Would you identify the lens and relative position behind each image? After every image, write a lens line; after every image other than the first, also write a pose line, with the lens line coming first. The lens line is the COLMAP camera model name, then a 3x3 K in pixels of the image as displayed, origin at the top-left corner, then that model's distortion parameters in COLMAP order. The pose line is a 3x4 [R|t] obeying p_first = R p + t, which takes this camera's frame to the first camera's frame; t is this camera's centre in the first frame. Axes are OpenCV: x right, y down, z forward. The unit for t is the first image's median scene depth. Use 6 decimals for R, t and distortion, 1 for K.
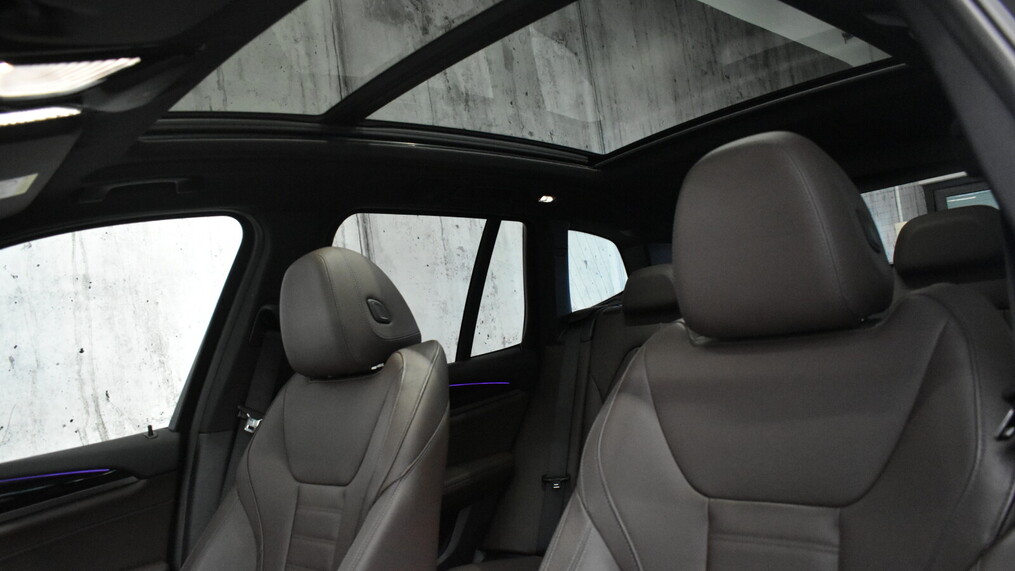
lens RADIAL K [[768.7, 0, 506.0], [0, 768.7, 285.1], [0, 0, 1]] dist [-0.023994, 0.010975]
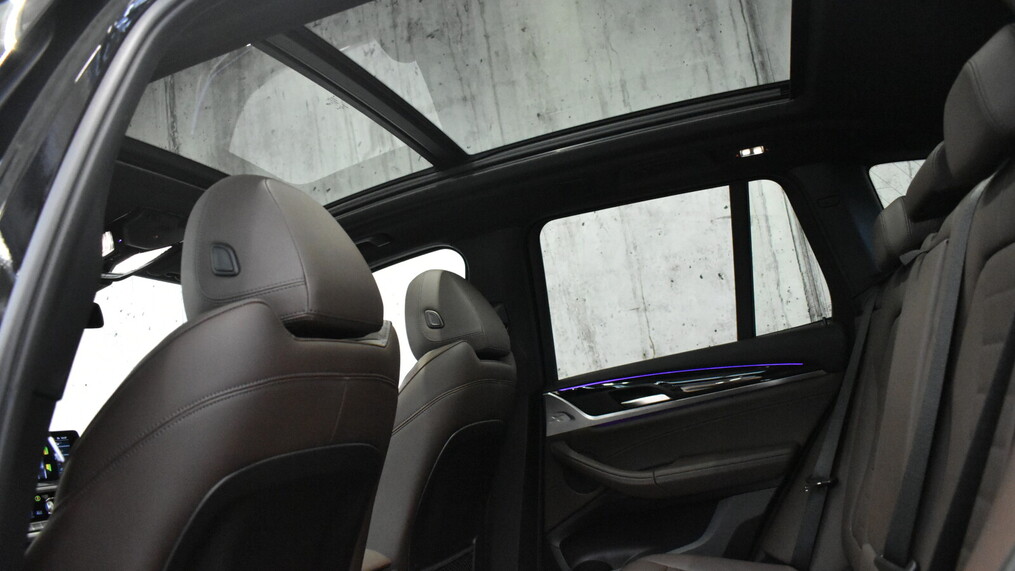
lens RADIAL K [[768.7, 0, 509.6], [0, 768.7, 290.2], [0, 0, 1]] dist [-0.023994, 0.010975]
pose [[0.466815, -0.086941, -0.880071, 0.854121], [0.140597, 0.989795, -0.023204, 0.029008], [0.873107, -0.112904, 0.474275, 0.441866]]
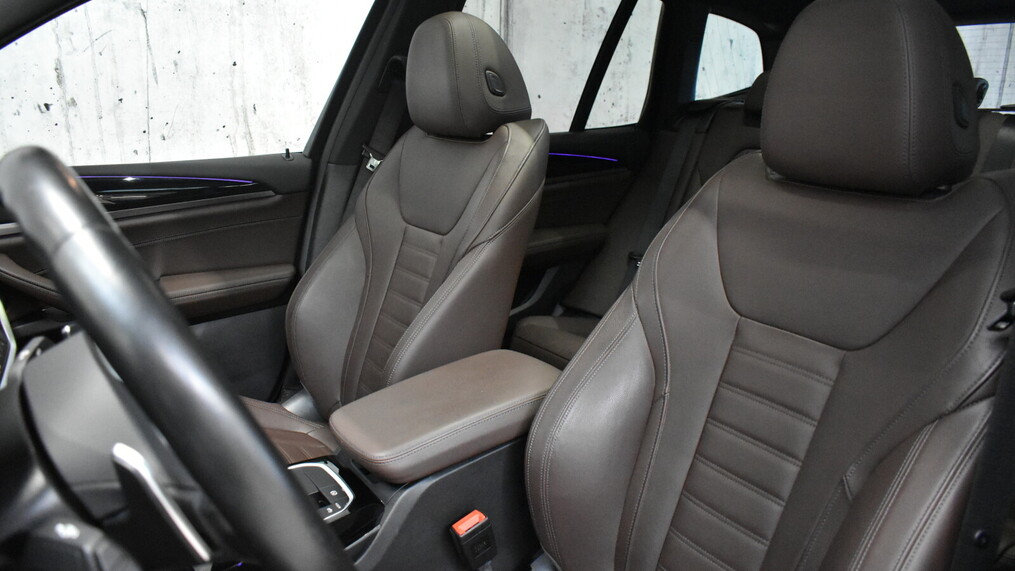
lens RADIAL K [[768.7, 0, 507.0], [0, 768.7, 279.8], [0, 0, 1]] dist [-0.023994, 0.010975]
pose [[0.971831, 0.196635, -0.129924, 0.036145], [-0.145802, 0.934729, 0.324074, -0.049713], [0.185168, -0.296002, 0.937068, -0.062547]]
